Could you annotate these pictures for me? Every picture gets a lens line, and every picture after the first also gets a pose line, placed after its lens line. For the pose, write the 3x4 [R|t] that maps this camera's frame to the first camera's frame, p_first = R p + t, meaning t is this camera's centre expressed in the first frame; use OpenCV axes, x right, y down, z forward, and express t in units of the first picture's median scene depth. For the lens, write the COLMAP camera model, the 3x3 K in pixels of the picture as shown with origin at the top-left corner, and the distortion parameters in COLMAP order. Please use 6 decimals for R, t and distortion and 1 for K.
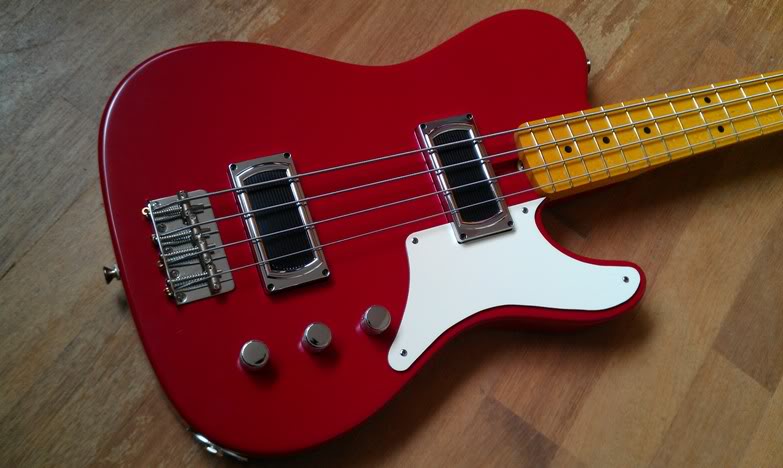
lens RADIAL K [[814.2, 0, 373.7], [0, 814.2, 243.7], [0, 0, 1]] dist [0.057774, -0.226161]
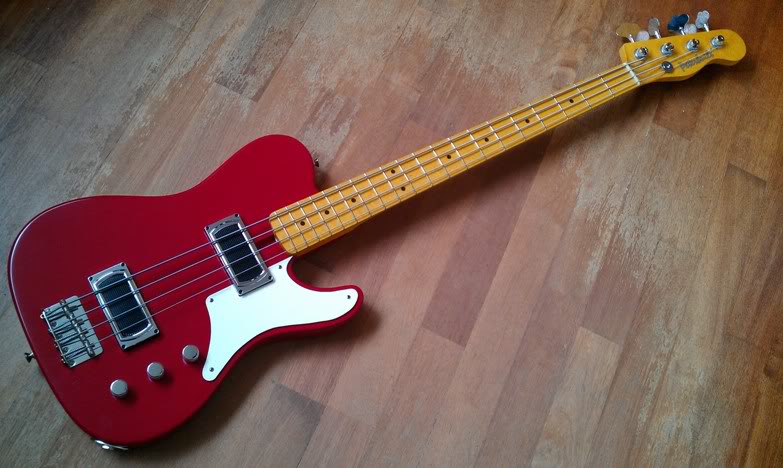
lens RADIAL K [[814.2, 0, 373.7], [0, 814.2, 243.7], [0, 0, 1]] dist [0.057774, -0.226161]
pose [[0.982027, -0.186362, 0.029886, 0.328727], [0.186131, 0.982470, 0.010363, -0.068506], [-0.031293, -0.004614, 0.999500, -0.625425]]
